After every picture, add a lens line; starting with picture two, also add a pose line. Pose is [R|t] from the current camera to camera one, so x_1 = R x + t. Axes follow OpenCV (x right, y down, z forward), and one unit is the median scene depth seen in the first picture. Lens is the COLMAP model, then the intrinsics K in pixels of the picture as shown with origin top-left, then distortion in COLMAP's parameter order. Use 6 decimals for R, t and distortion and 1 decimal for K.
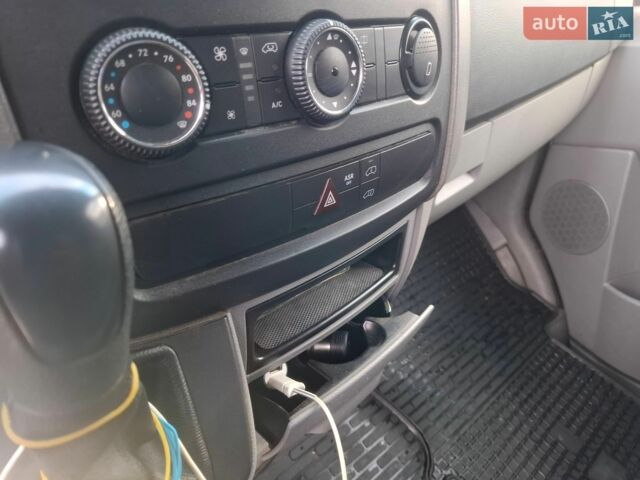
lens RADIAL K [[470.5, 0, 320.0], [0, 470.5, 240.0], [0, 0, 1]] dist [0.076833, -0.138961]
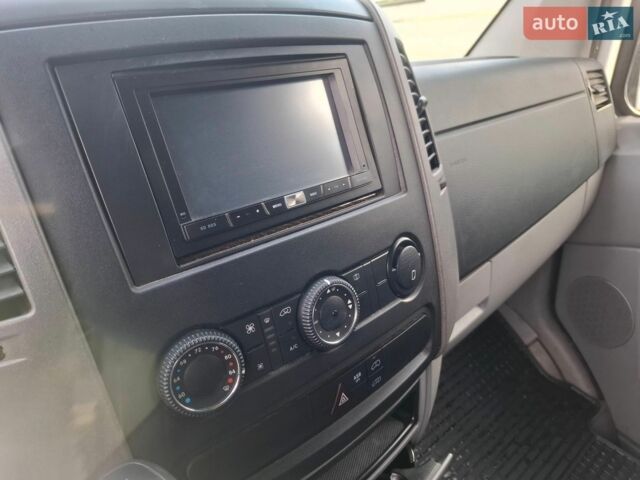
lens RADIAL K [[455.6, 0, 320.0], [0, 455.6, 240.0], [0, 0, 1]] dist [0.055711, -0.052175]
pose [[0.991458, -0.097697, -0.086409, 0.070371], [0.083247, 0.984022, -0.157386, -0.208532], [0.100404, 0.148848, 0.983750, -0.182140]]
